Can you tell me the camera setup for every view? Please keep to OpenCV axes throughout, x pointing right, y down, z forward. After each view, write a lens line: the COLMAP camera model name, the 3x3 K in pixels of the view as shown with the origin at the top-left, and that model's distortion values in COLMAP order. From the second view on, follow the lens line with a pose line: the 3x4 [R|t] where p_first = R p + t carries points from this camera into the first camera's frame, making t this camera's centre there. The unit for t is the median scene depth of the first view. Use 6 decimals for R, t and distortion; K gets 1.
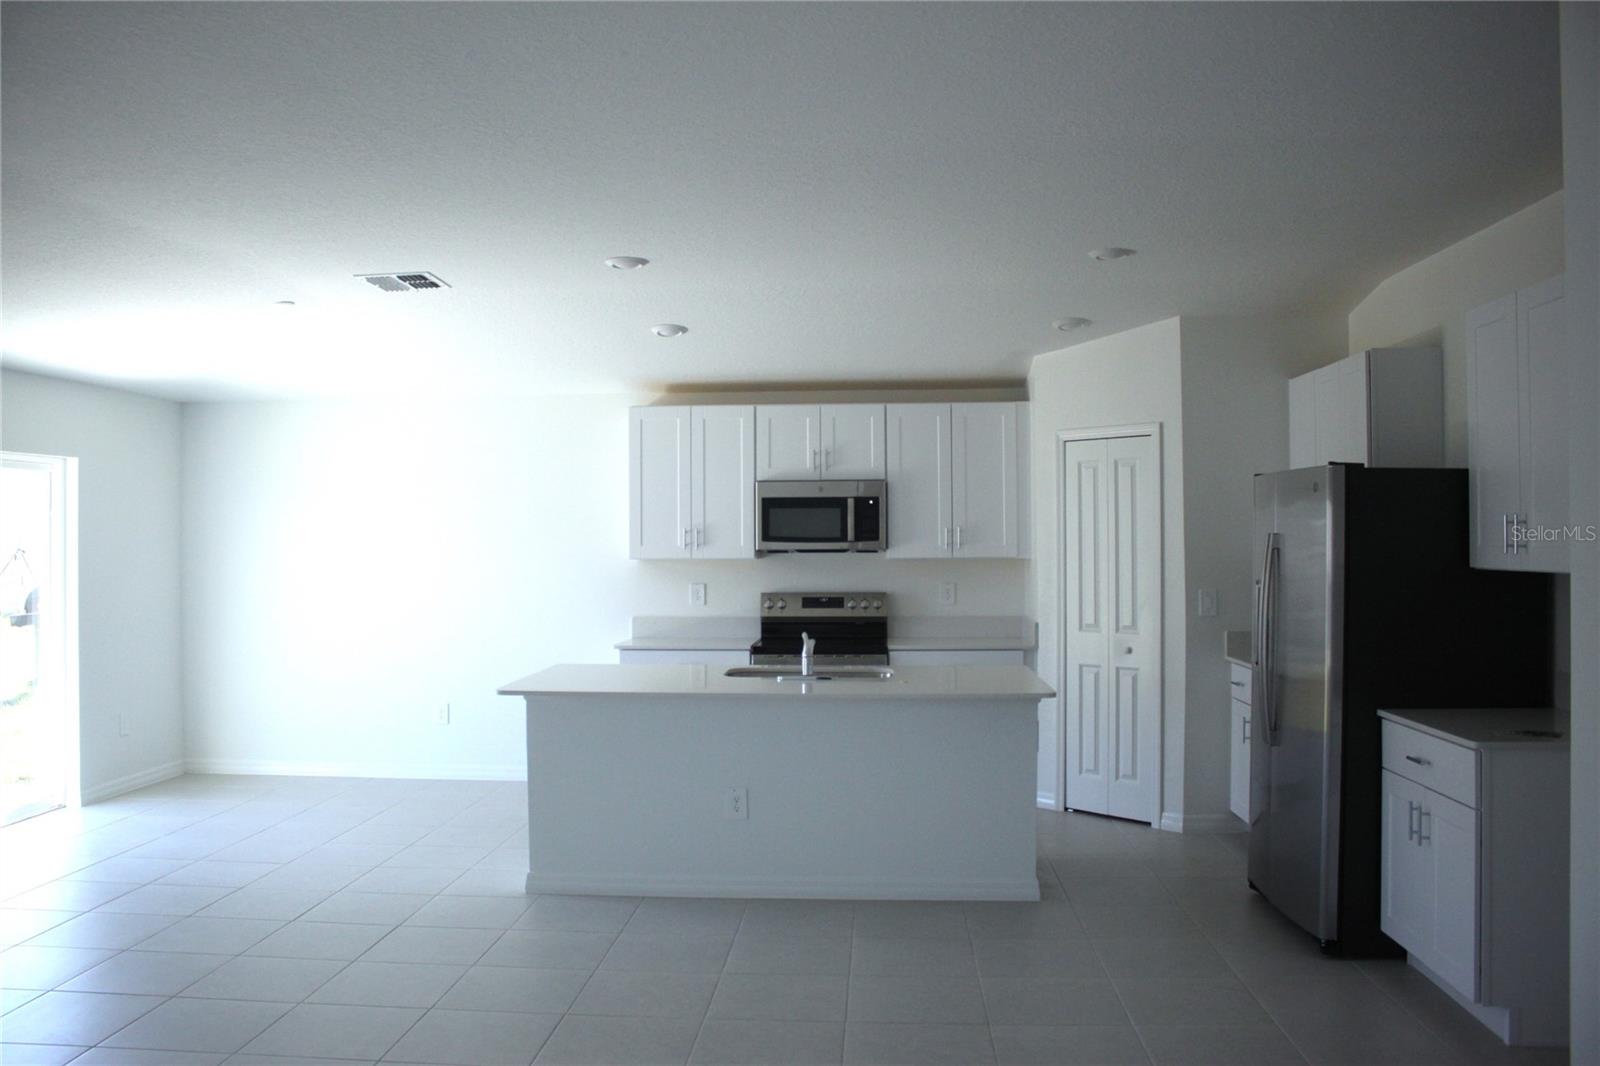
lens RADIAL K [[1305.6, 0, 800.0], [0, 1305.6, 533.0], [0, 0, 1]] dist [-0.155394, 0.131496]
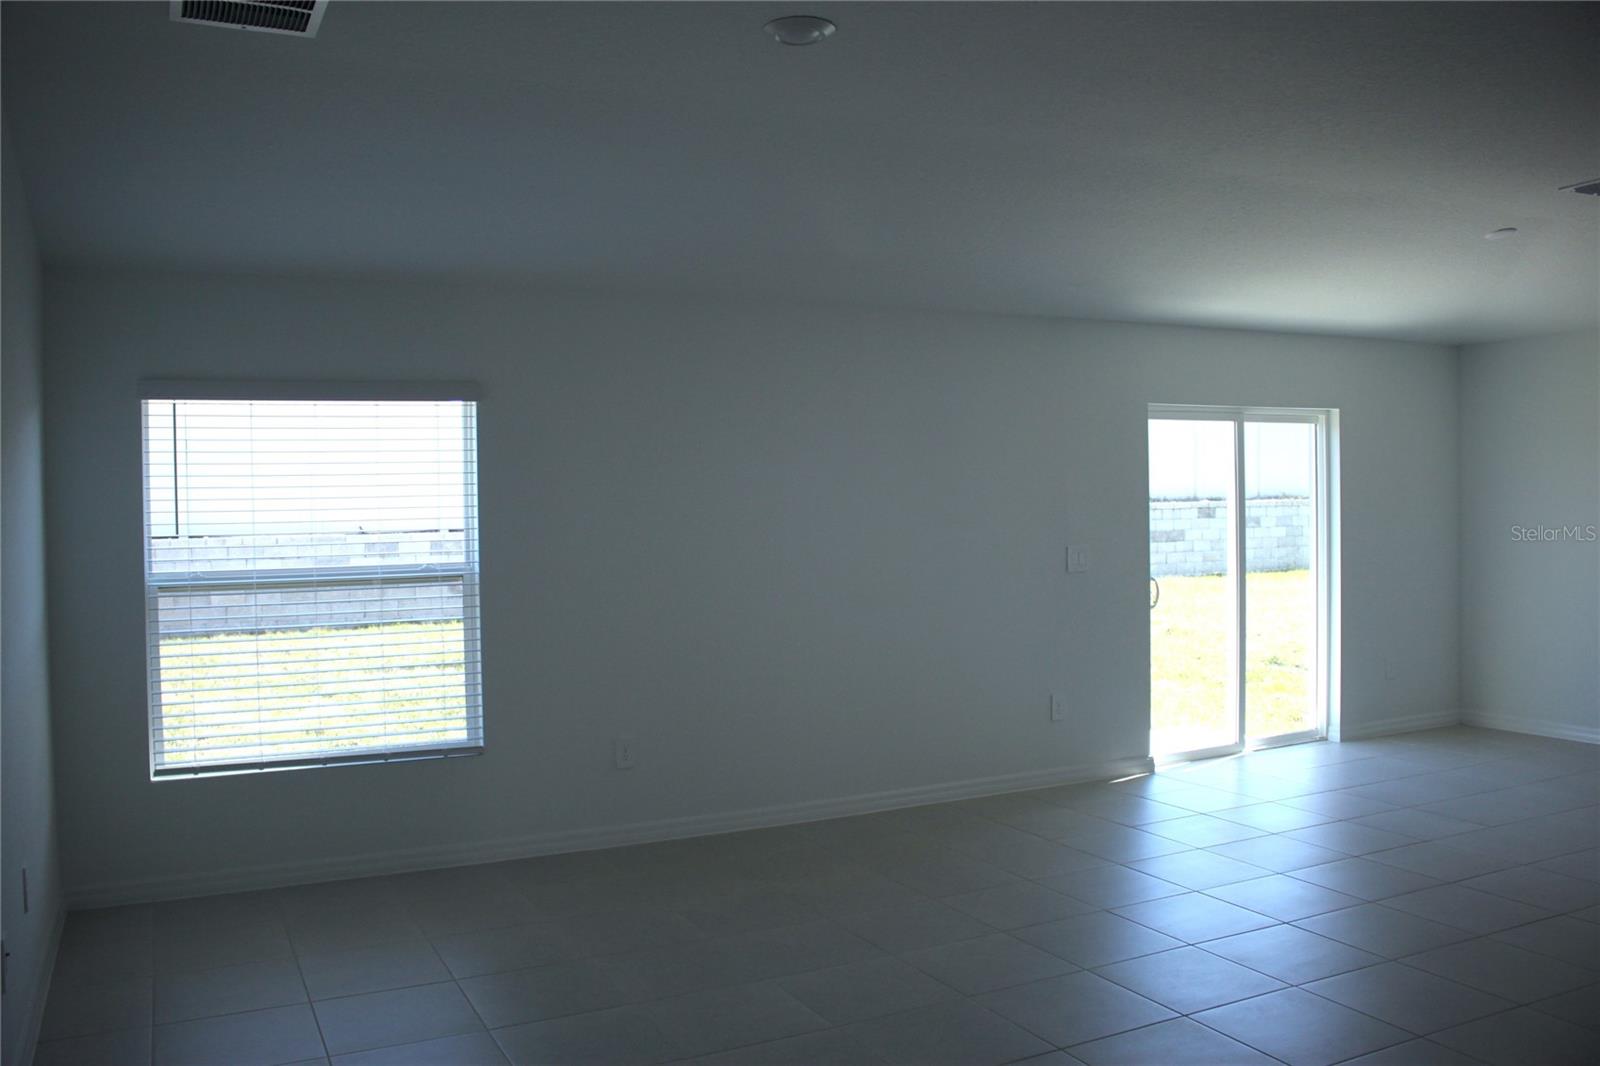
lens RADIAL K [[1305.6, 0, 800.0], [0, 1305.6, 533.0], [0, 0, 1]] dist [-0.155394, 0.131496]
pose [[0.503676, 0.015895, -0.863746, 0.108315], [0.019311, 0.999374, 0.029652, 0.002924], [0.863677, -0.031615, 0.503054, 0.067741]]
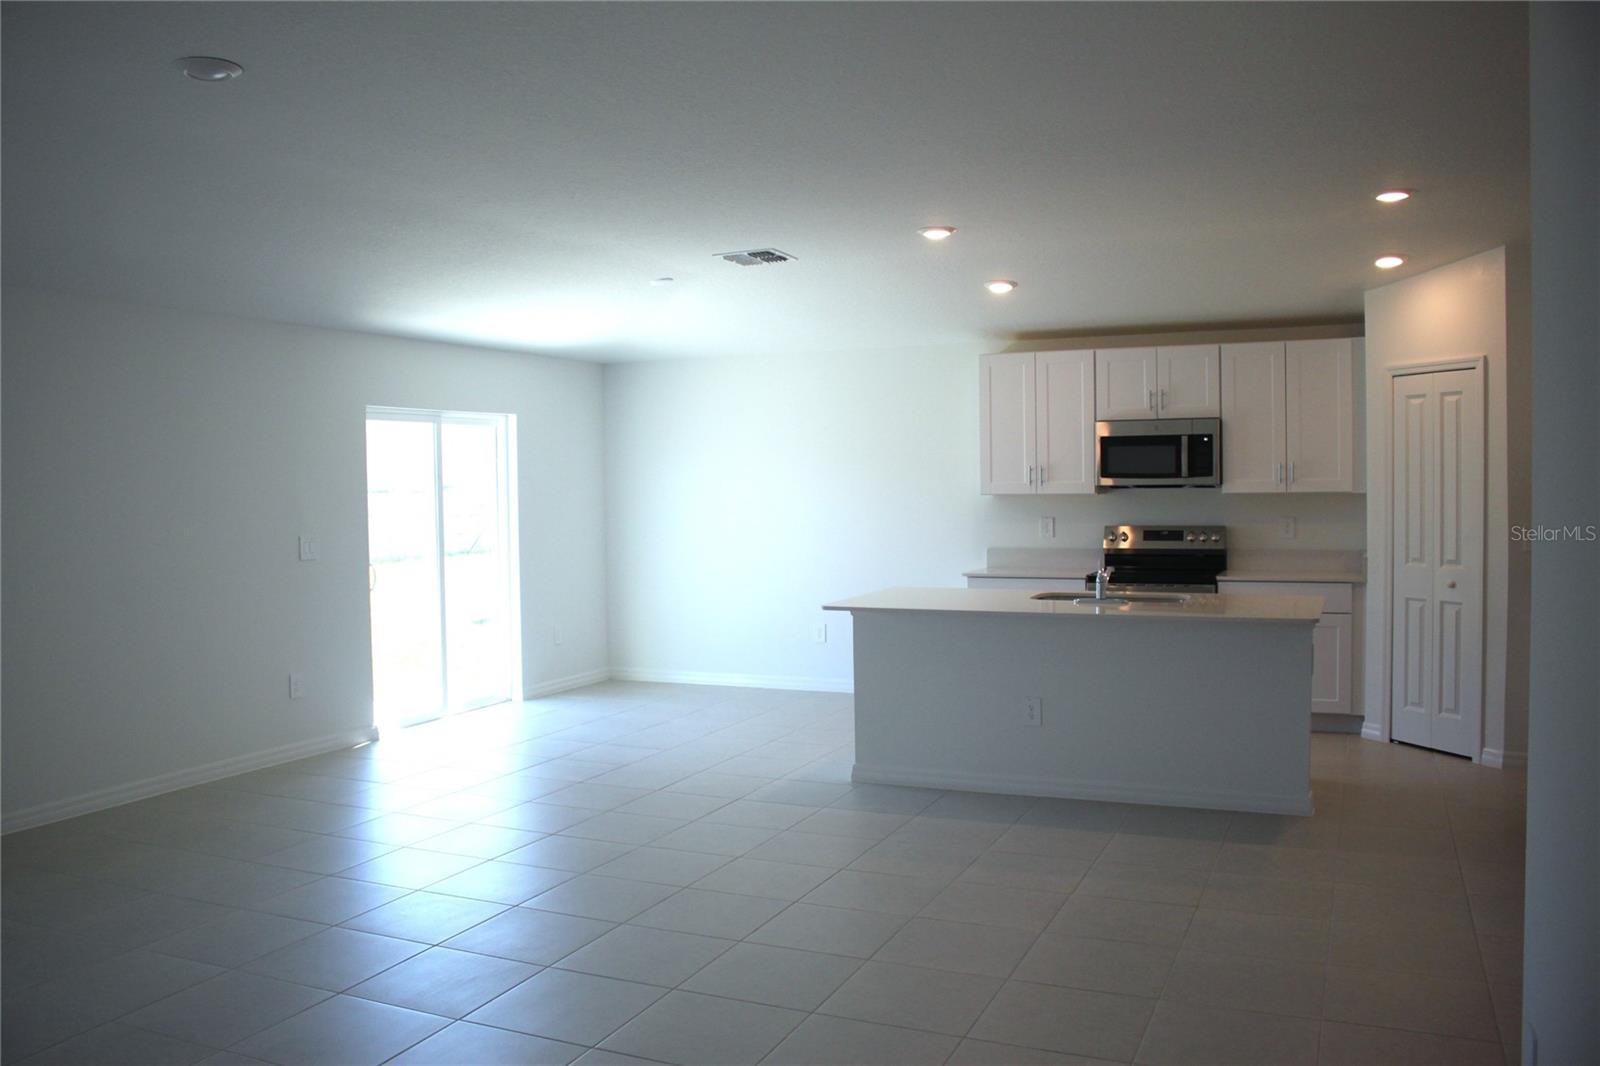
lens RADIAL K [[1305.6, 0, 800.0], [0, 1305.6, 533.0], [0, 0, 1]] dist [-0.155394, 0.131496]
pose [[0.940050, 0.005037, -0.340998, 0.101987], [0.011129, 0.998905, 0.045435, 0.000760], [0.340854, -0.046506, 0.938965, -0.080316]]
